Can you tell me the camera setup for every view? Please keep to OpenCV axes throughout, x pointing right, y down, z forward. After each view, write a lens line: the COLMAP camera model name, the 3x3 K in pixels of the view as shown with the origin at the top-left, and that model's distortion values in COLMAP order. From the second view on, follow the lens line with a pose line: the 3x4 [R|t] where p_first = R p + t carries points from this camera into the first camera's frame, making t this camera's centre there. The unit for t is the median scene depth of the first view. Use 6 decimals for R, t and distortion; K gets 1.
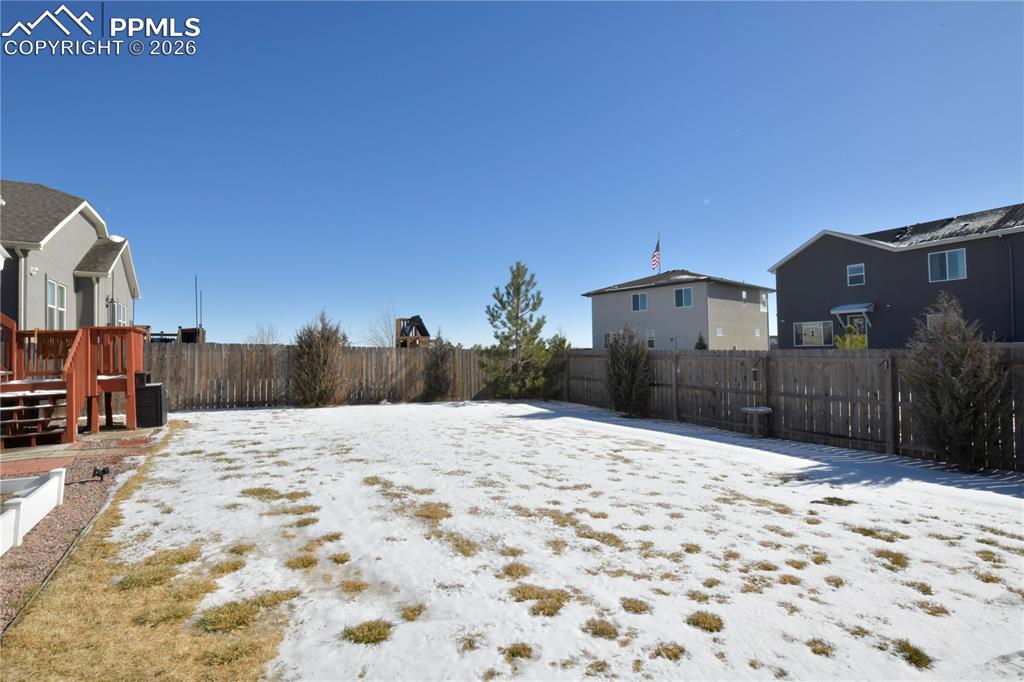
lens RADIAL K [[481.1, 0, 518.3], [0, 481.1, 341.1], [0, 0, 1]] dist [-0.006131, -0.002403]
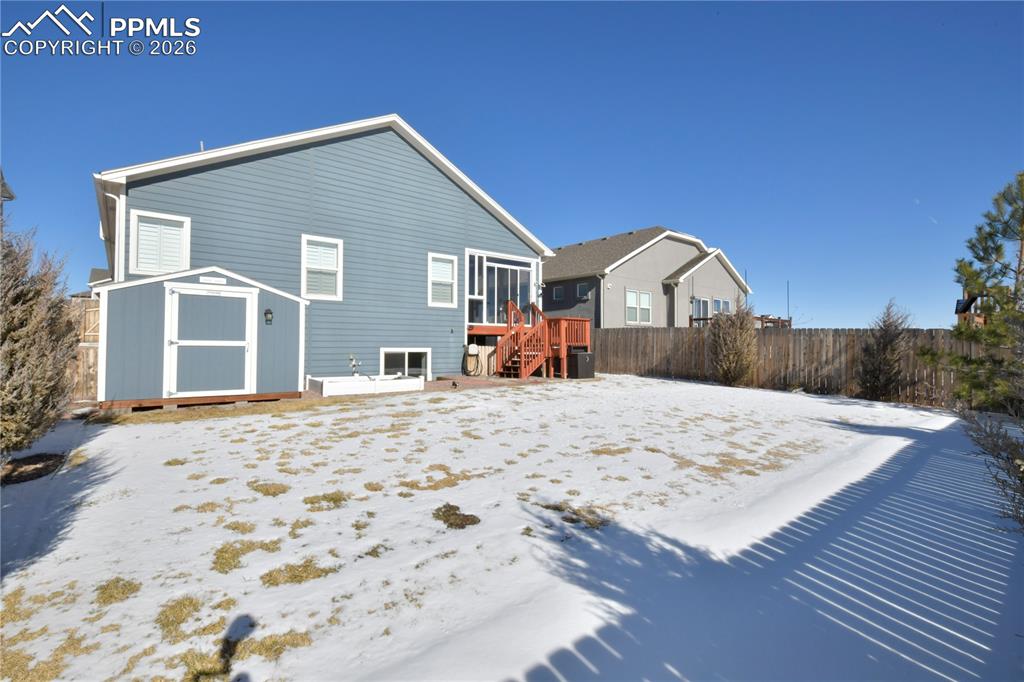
lens RADIAL K [[481.1, 0, 514.1], [0, 481.1, 340.4], [0, 0, 1]] dist [-0.006131, -0.002403]
pose [[0.142184, 0.006268, -0.989820, 1.476371], [0.012772, 0.999885, 0.008166, 0.061348], [0.989758, -0.013803, 0.142088, 1.038762]]
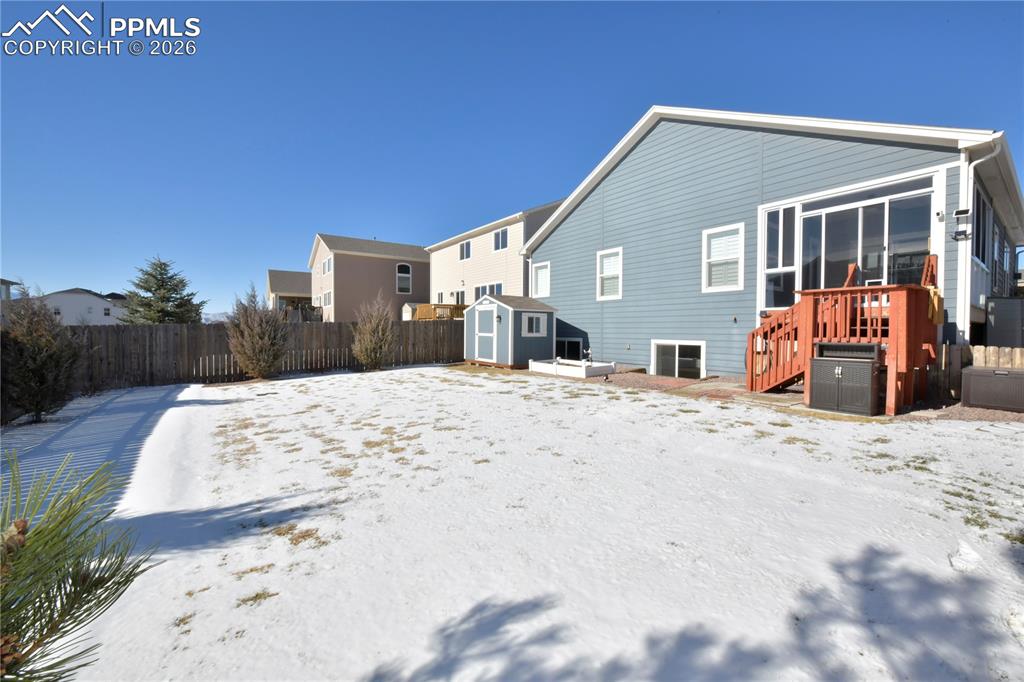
lens RADIAL K [[405.3, 0, 501.6], [0, 405.3, 335.6], [0, 0, 1]] dist [-0.001409, -0.000782]
pose [[-0.998428, 0.014570, -0.054131, -0.345147], [0.014612, 0.999893, -0.000381, 0.081915], [0.054119, -0.001171, -0.998534, 3.051384]]
